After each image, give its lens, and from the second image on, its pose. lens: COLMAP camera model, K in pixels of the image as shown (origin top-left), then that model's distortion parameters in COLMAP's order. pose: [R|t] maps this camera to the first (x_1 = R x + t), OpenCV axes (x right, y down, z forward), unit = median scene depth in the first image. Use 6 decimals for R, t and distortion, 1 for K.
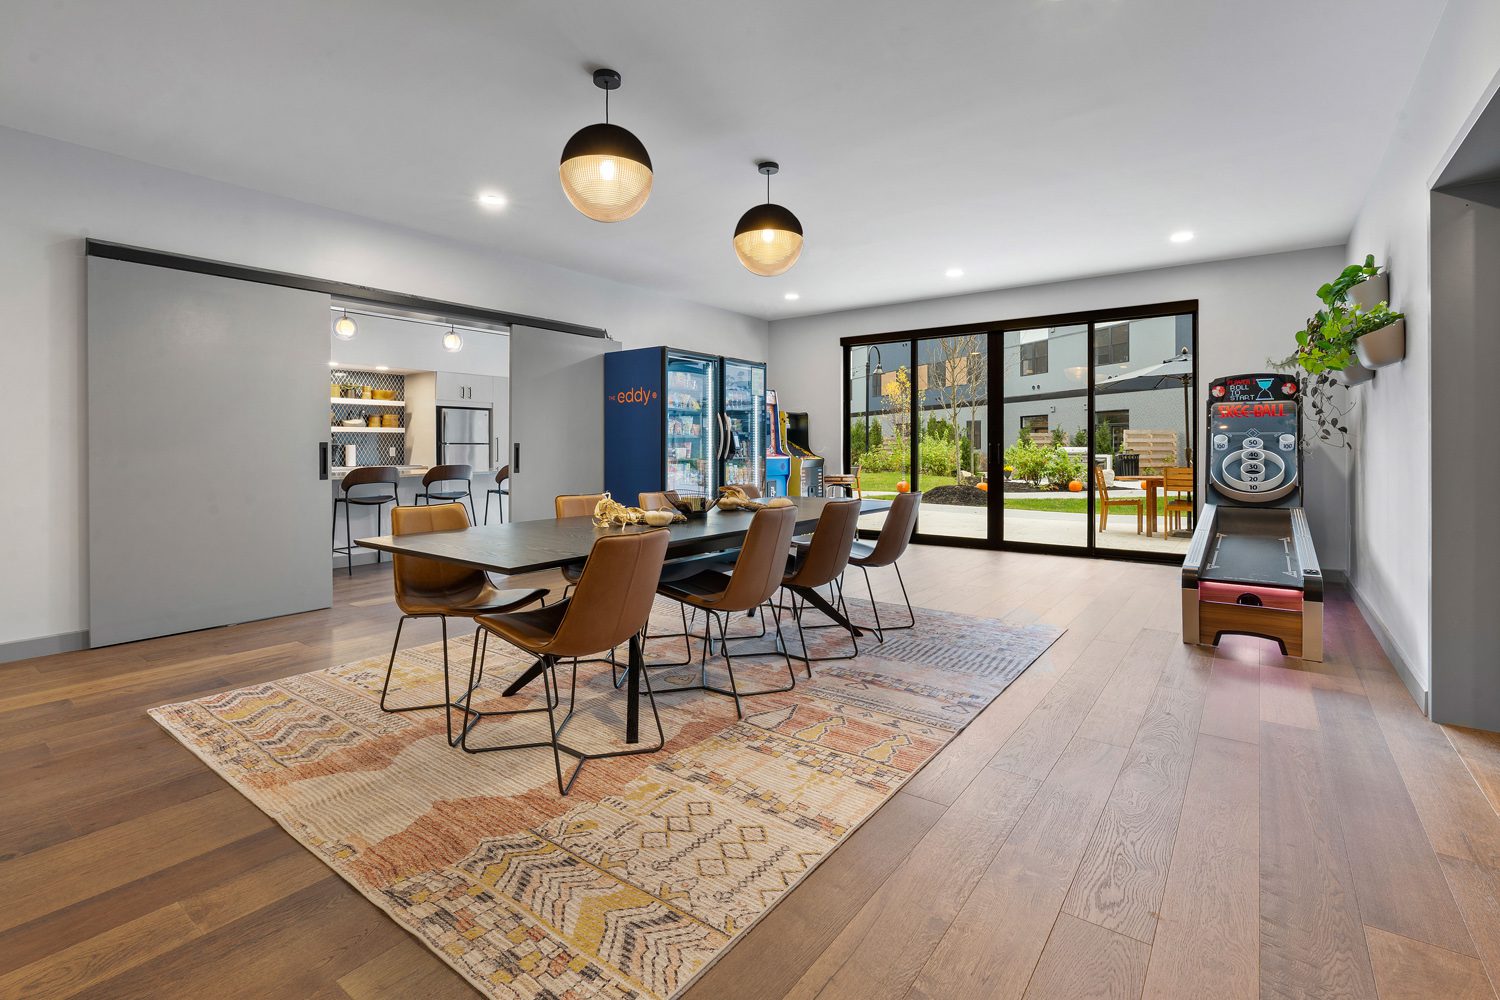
lens RADIAL K [[691.8, 0, 749.7], [0, 691.8, 445.3], [0, 0, 1]] dist [-0.000026, 0.000241]
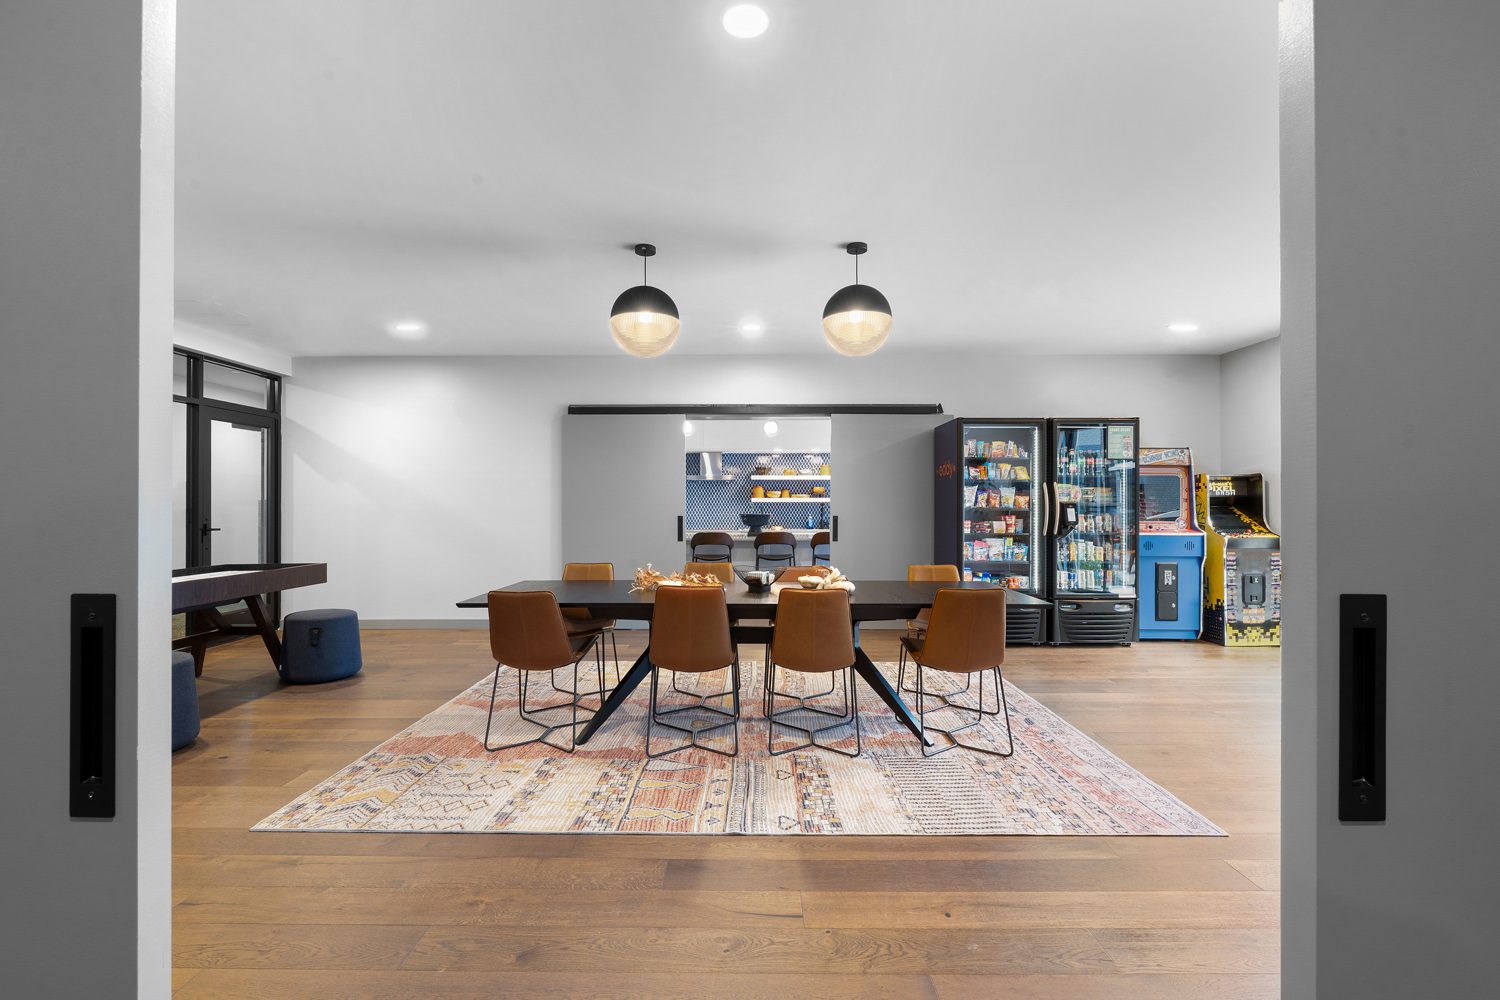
lens RADIAL K [[679.7, 0, 750.0], [0, 679.7, 500.0], [0, 0, 1]] dist [-0.000701, -0.000336]
pose [[0.588589, -0.003896, -0.808423, 0.992578], [0.000753, 0.999991, -0.004270, -0.048451], [0.808432, 0.001904, 0.588586, 0.412064]]
